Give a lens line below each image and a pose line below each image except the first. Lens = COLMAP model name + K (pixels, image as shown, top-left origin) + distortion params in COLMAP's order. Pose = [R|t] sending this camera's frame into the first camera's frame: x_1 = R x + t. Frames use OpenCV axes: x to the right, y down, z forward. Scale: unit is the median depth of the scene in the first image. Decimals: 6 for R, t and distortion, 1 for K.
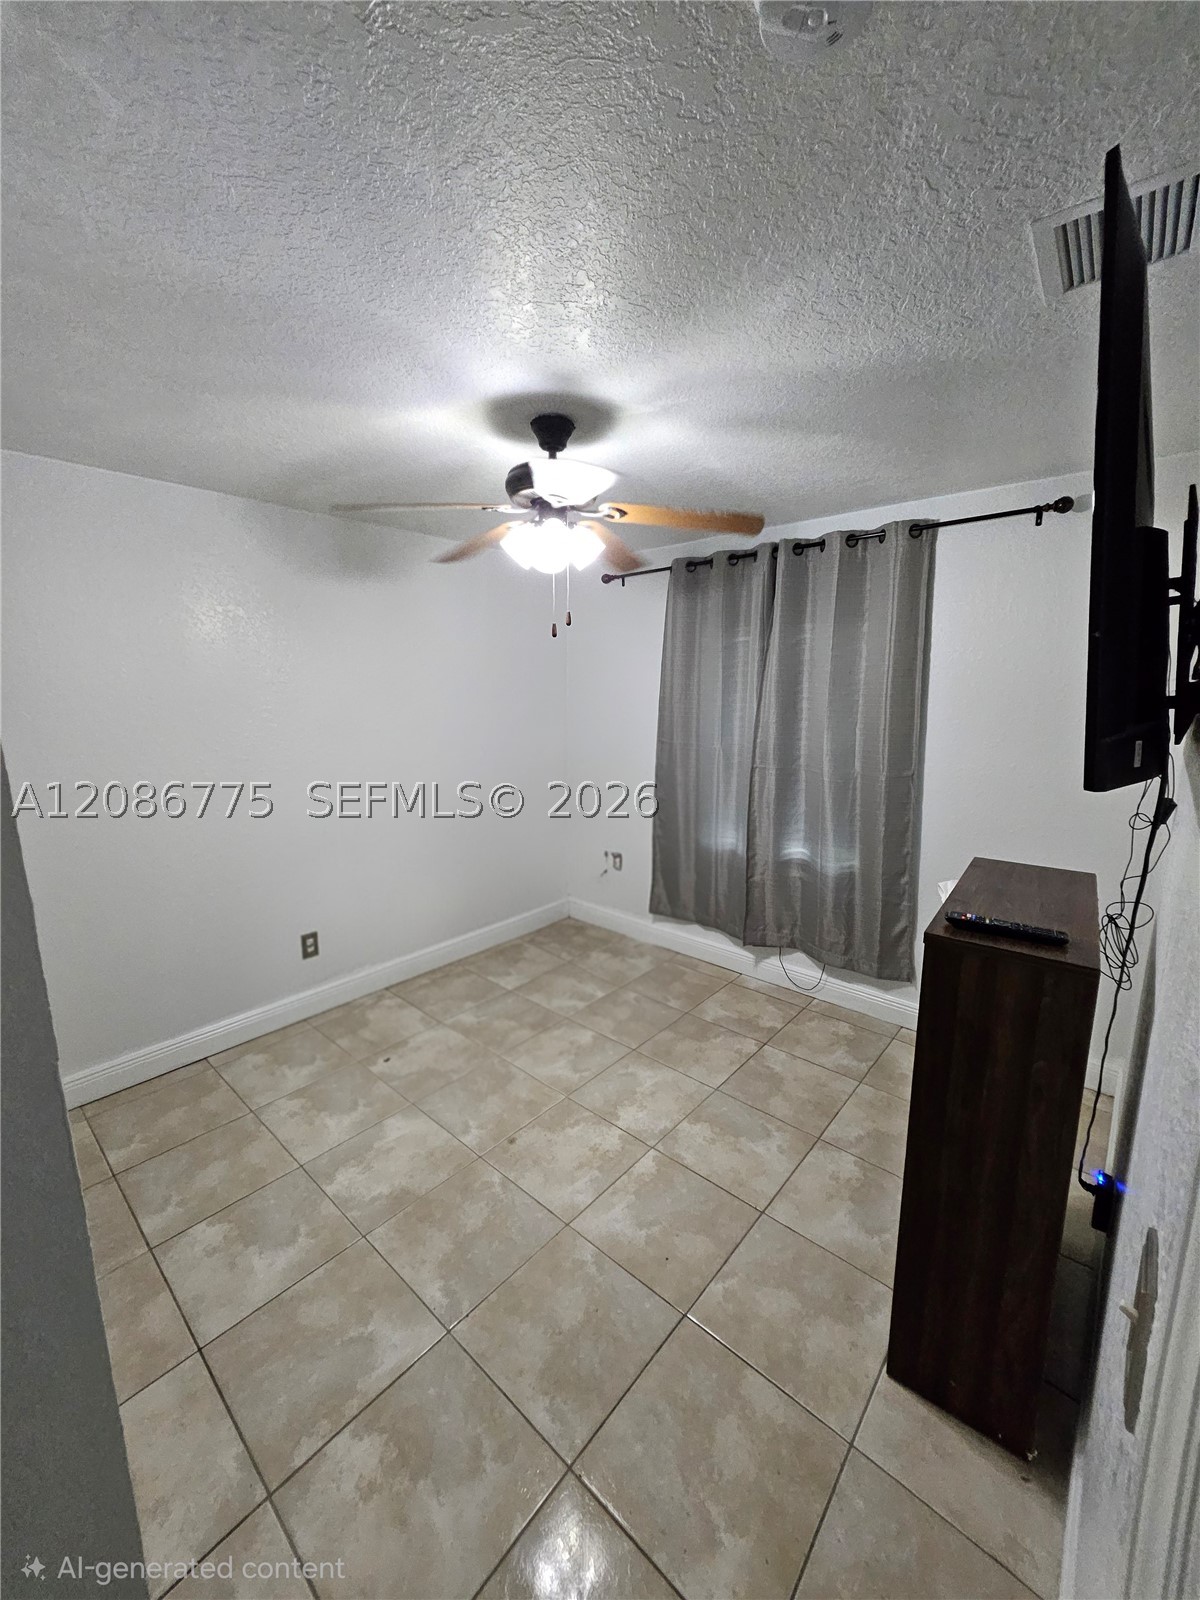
lens RADIAL K [[632.3, 0, 600.0], [0, 632.3, 800.0], [0, 0, 1]] dist [0.000225, 0.000111]
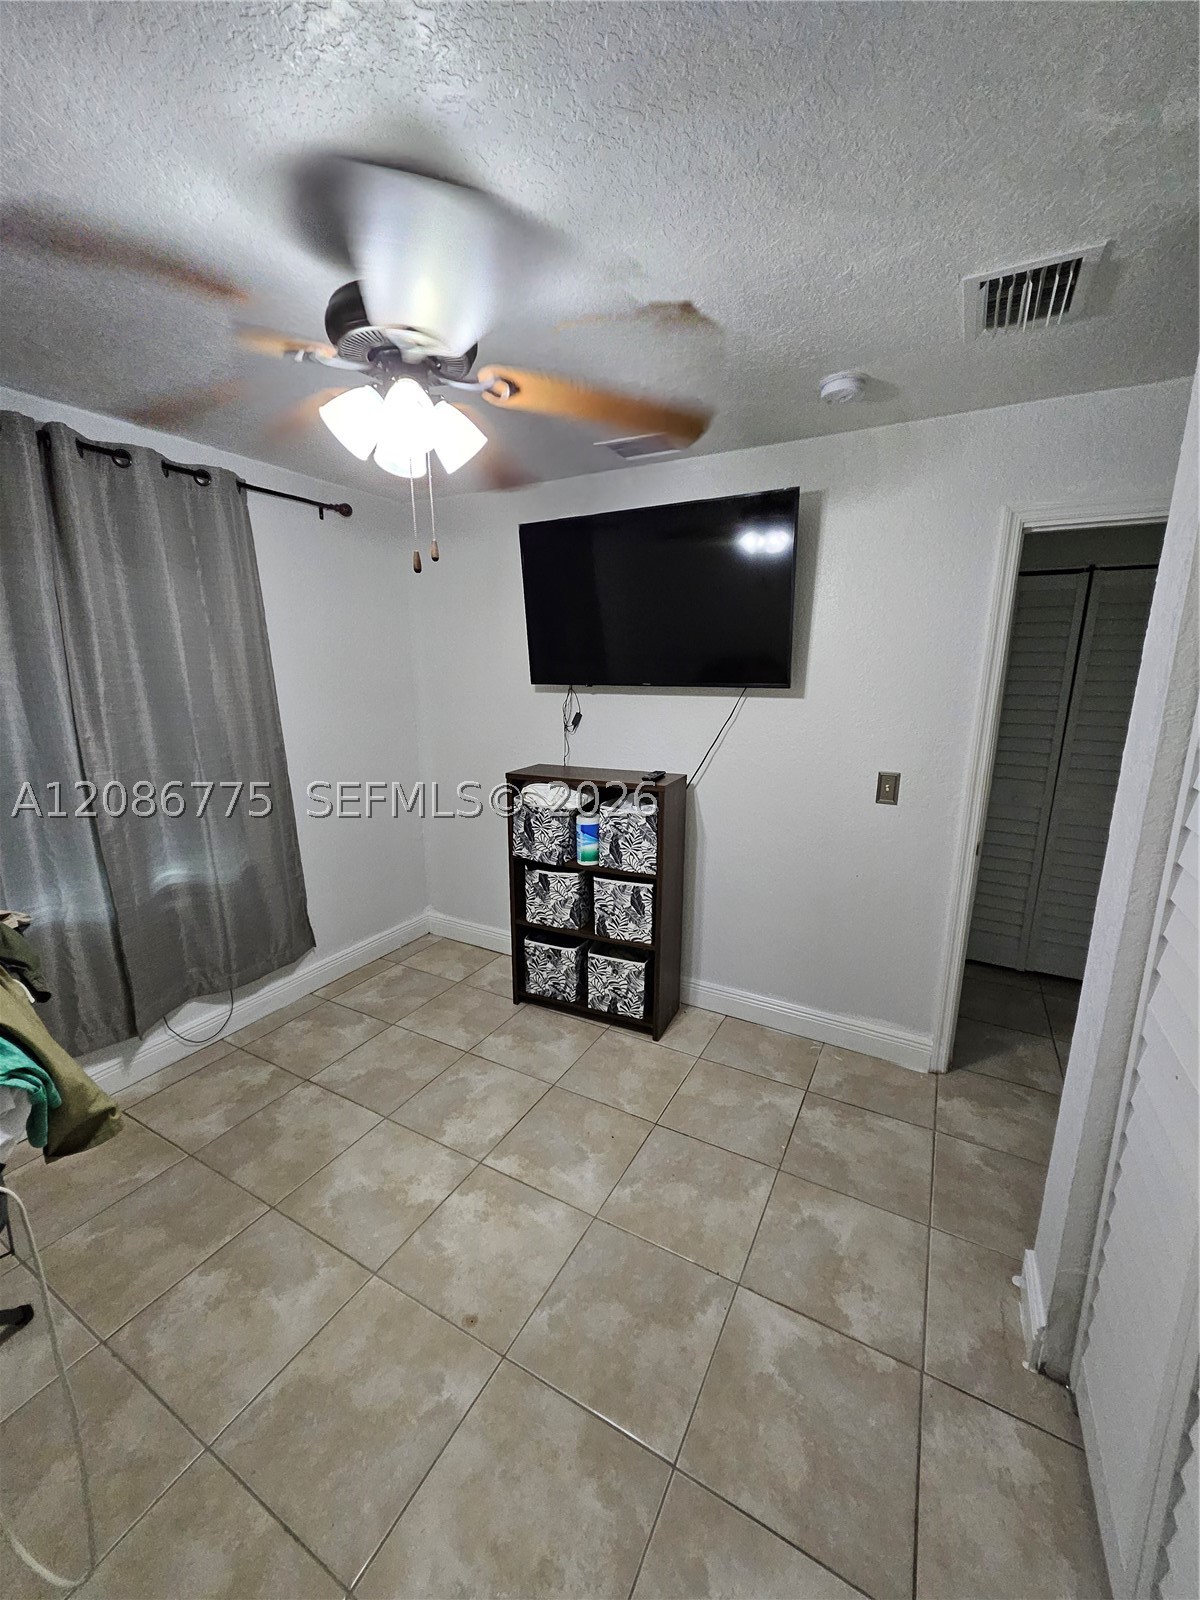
lens RADIAL K [[632.3, 0, 600.0], [0, 632.3, 800.0], [0, 0, 1]] dist [0.000225, 0.000111]
pose [[-0.223259, -0.205454, 0.952861, -0.710576], [0.174189, 0.953391, 0.246381, -0.148946], [-0.959069, 0.220984, -0.177065, 0.858714]]
